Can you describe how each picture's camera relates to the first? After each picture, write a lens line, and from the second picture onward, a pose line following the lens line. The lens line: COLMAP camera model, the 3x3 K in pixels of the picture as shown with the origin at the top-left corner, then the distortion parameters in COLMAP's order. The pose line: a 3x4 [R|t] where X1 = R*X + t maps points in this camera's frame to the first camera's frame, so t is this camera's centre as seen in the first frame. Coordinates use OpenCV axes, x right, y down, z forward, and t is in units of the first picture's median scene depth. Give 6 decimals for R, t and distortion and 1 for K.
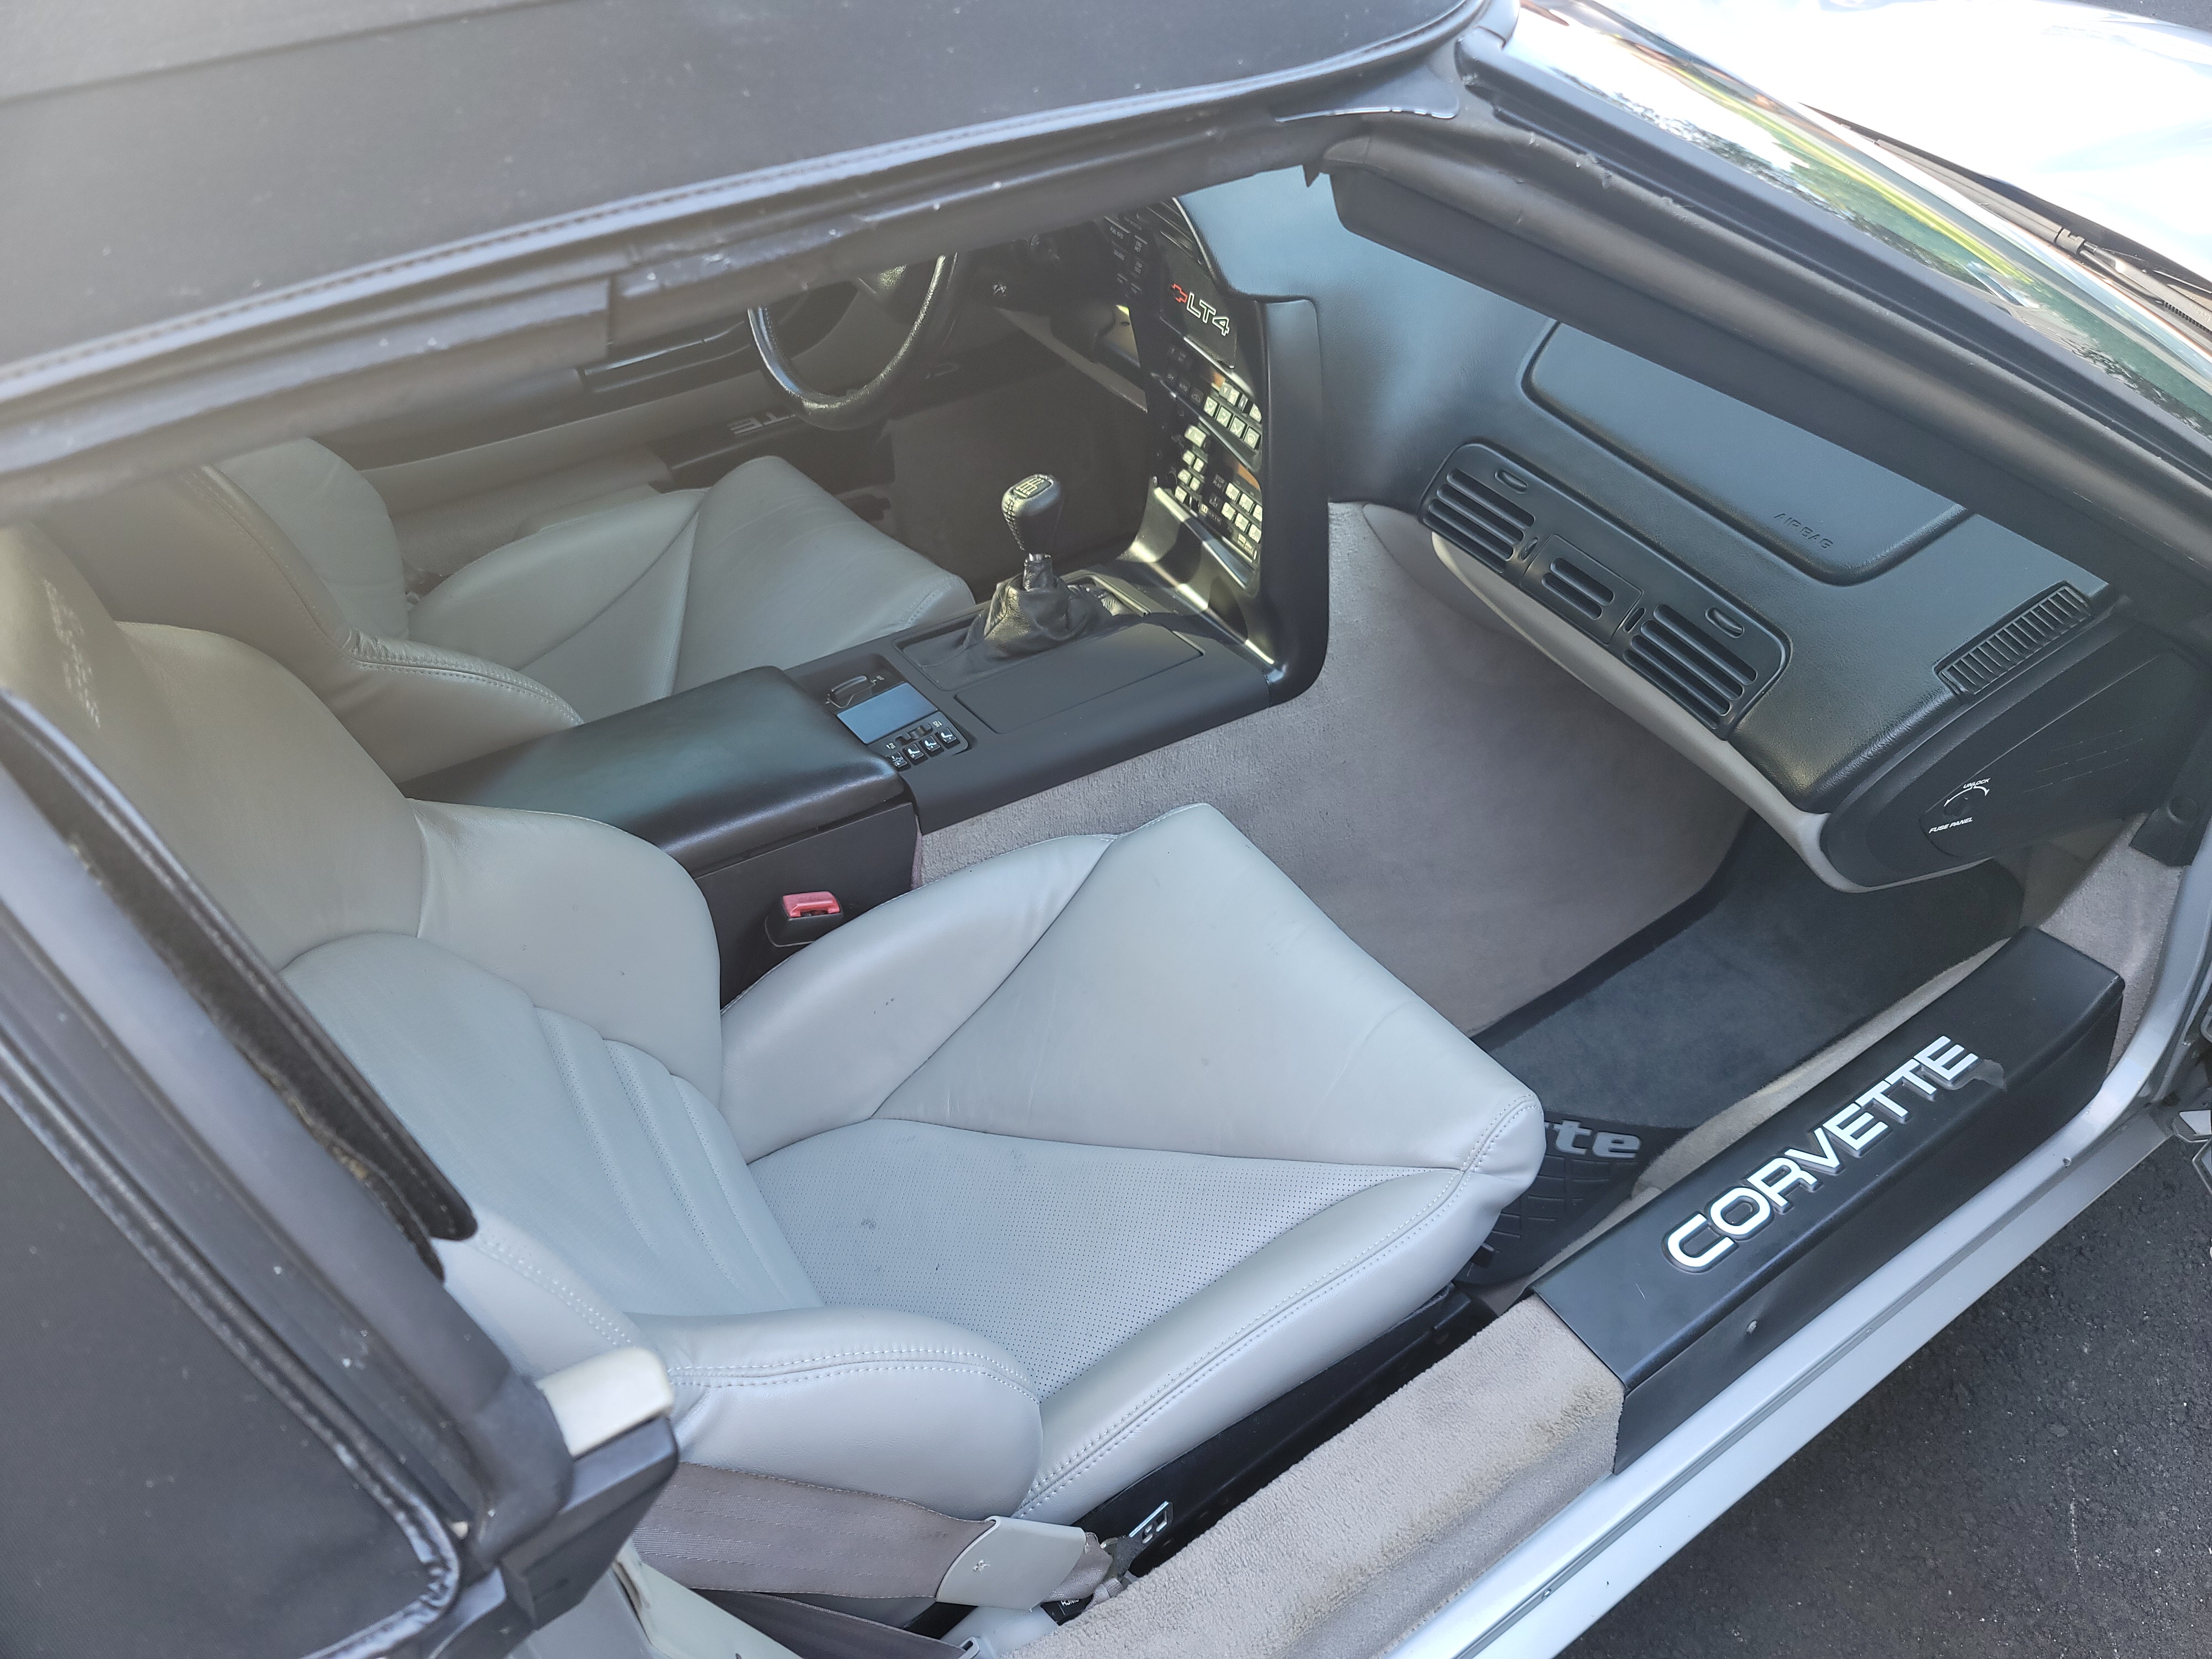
lens RADIAL K [[1637.4, 0, 1117.9], [0, 1637.4, 861.6], [0, 0, 1]] dist [0.053366, -0.043952]
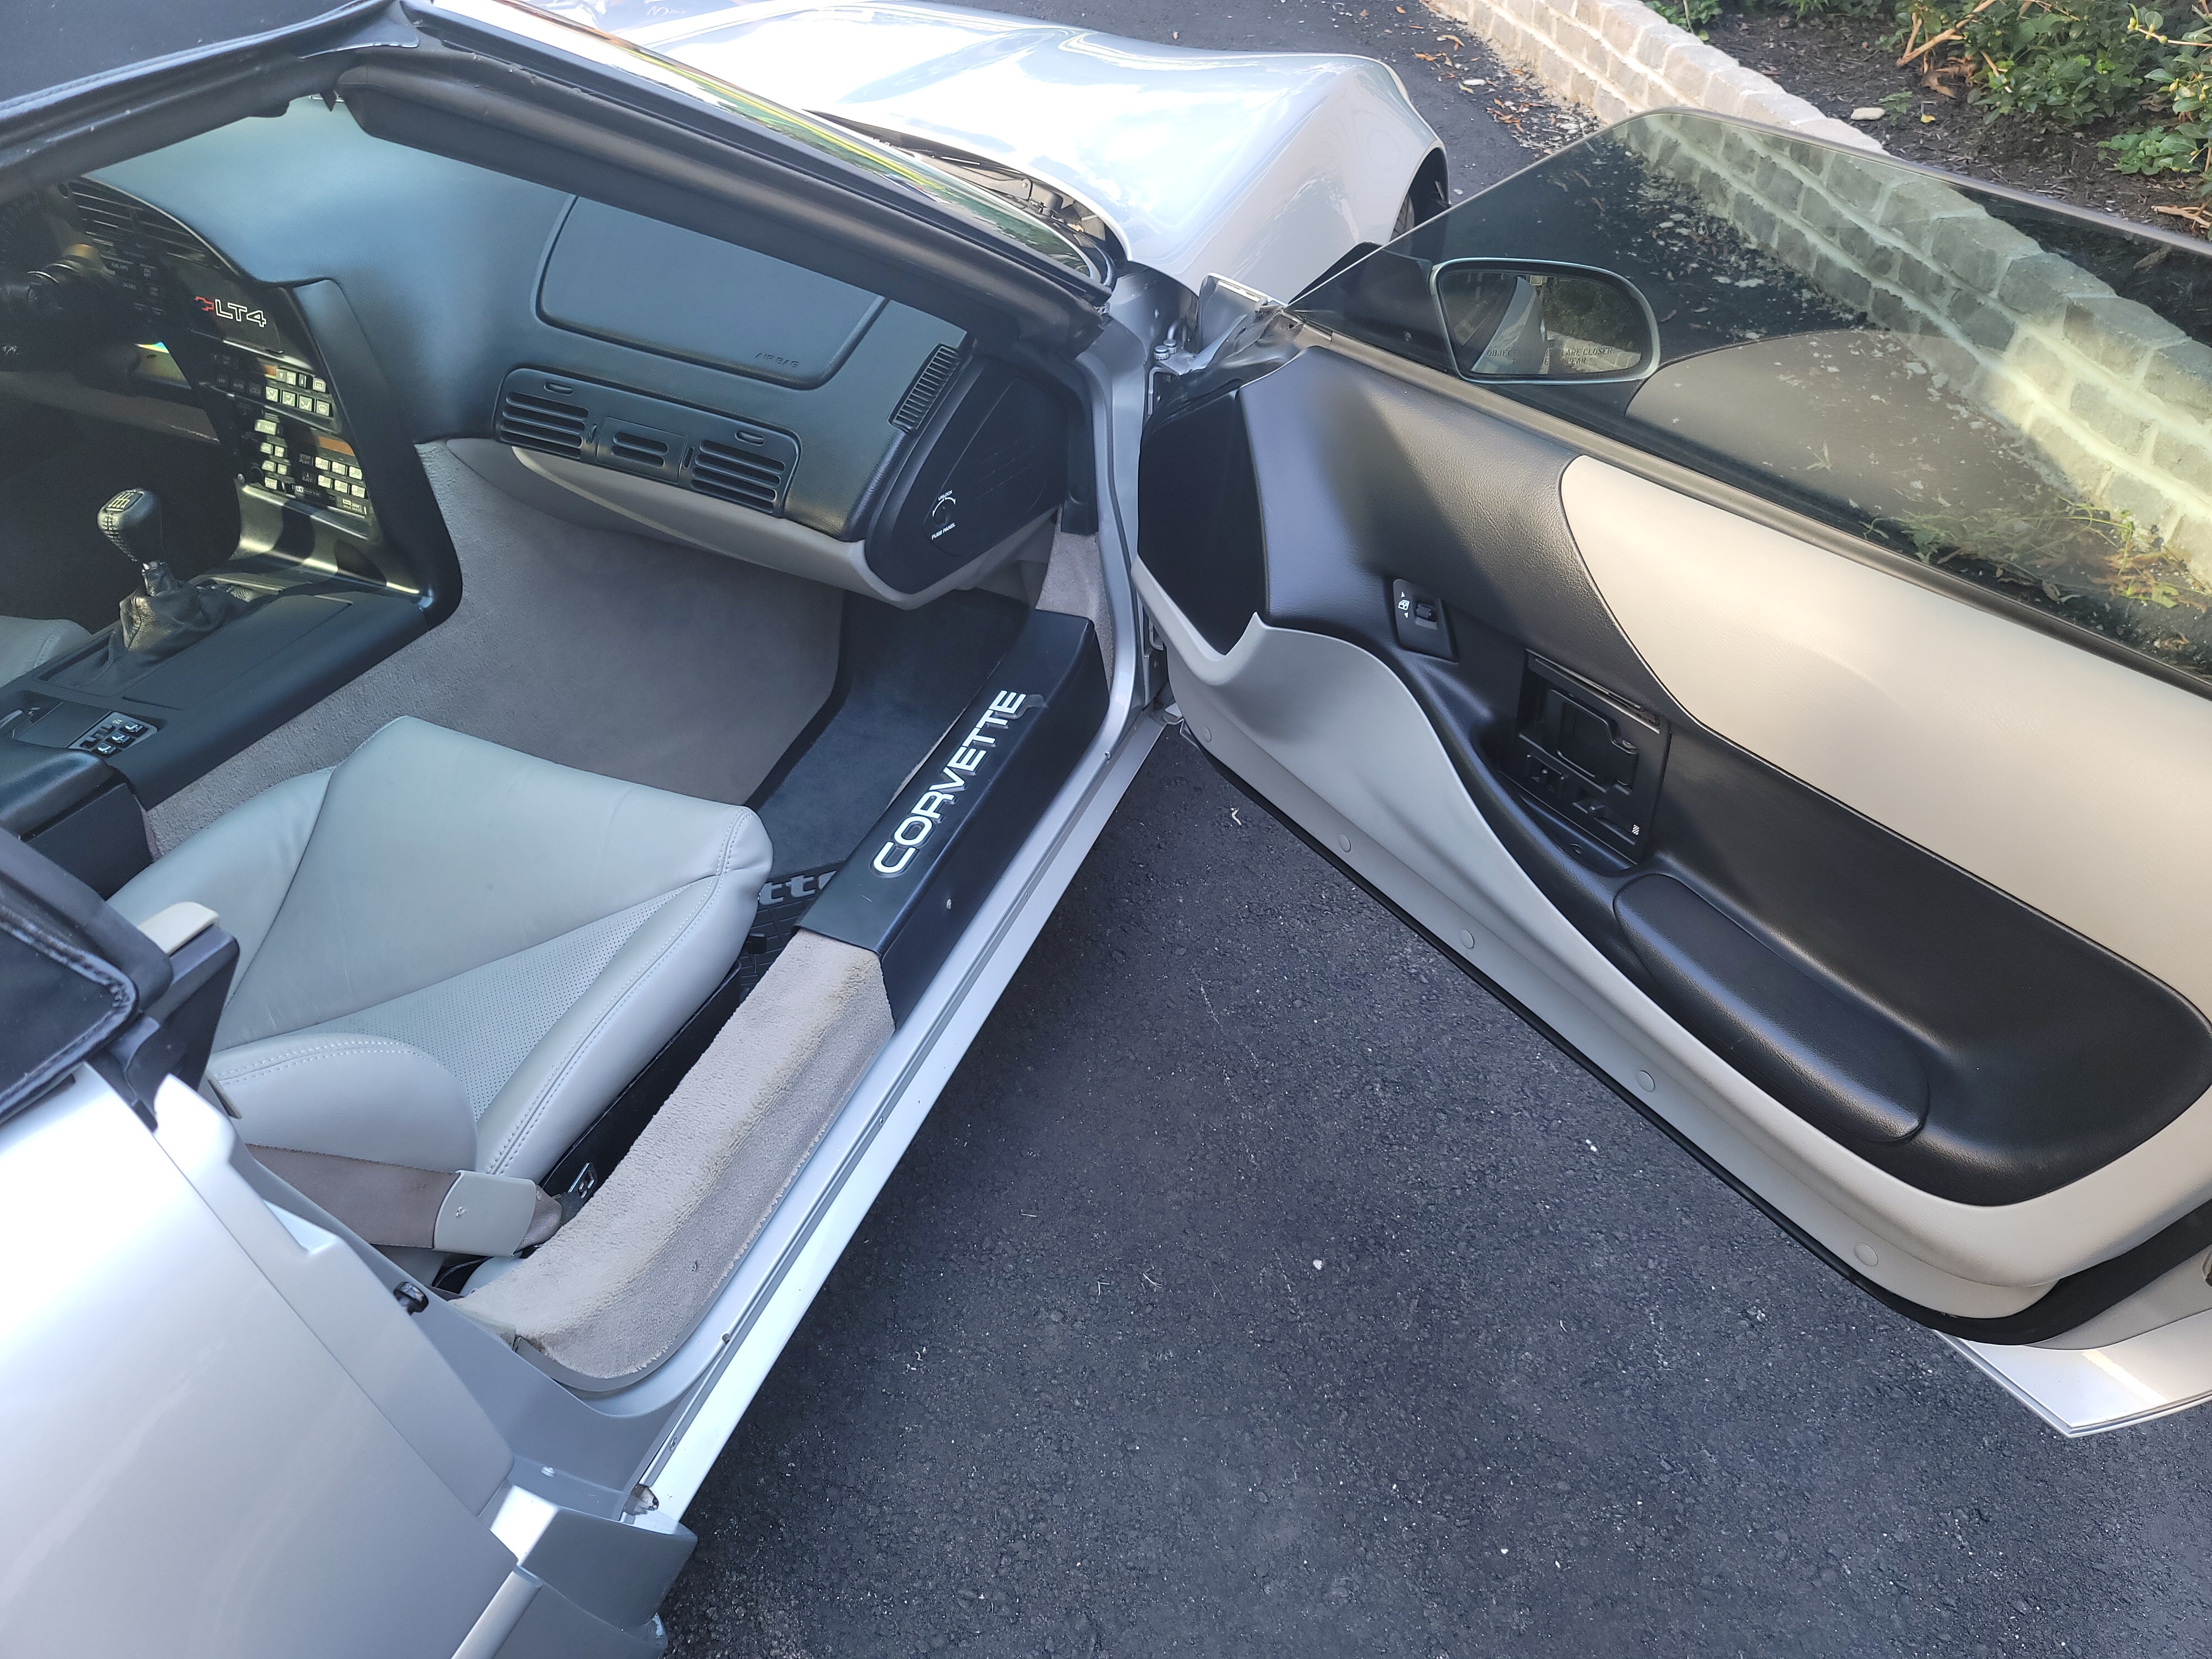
lens RADIAL K [[1637.4, 0, 1117.9], [0, 1637.4, 861.6], [0, 0, 1]] dist [0.053366, -0.043952]
pose [[0.825507, -0.337727, 0.452194, -0.094458], [0.351418, 0.934517, 0.056422, 0.175003], [-0.441638, 0.112333, 0.890133, -0.250822]]
